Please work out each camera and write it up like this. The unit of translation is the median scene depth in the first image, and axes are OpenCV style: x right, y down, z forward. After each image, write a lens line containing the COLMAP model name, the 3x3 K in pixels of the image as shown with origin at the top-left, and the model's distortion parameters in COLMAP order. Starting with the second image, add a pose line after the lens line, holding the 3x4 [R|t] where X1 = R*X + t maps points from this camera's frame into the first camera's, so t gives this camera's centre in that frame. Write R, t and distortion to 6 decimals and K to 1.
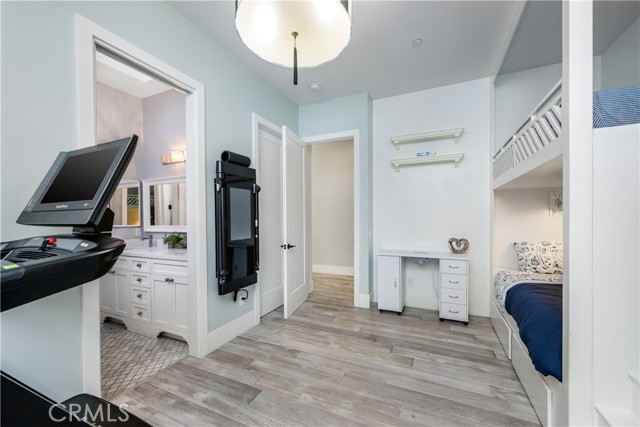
lens RADIAL K [[256.7, 0, 324.3], [0, 256.7, 216.9], [0, 0, 1]] dist [0.000537, 0.000036]
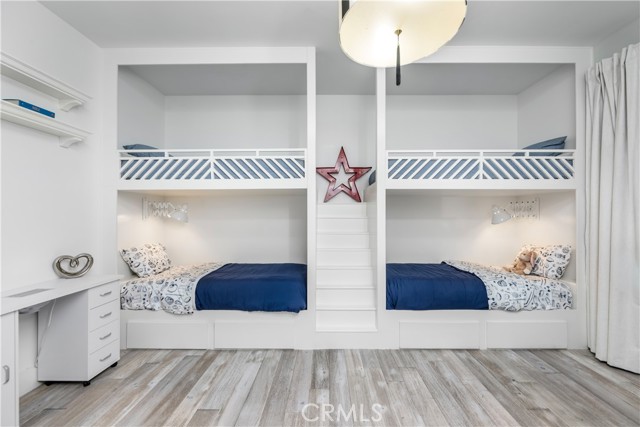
lens RADIAL K [[256.7, 0, 324.3], [0, 256.7, 216.9], [0, 0, 1]] dist [0.000537, 0.000036]
pose [[-0.405641, 0.004720, 0.914020, -0.472826], [0.005848, 0.999980, -0.002569, -0.012398], [-0.914014, 0.004303, -0.405661, 0.913048]]
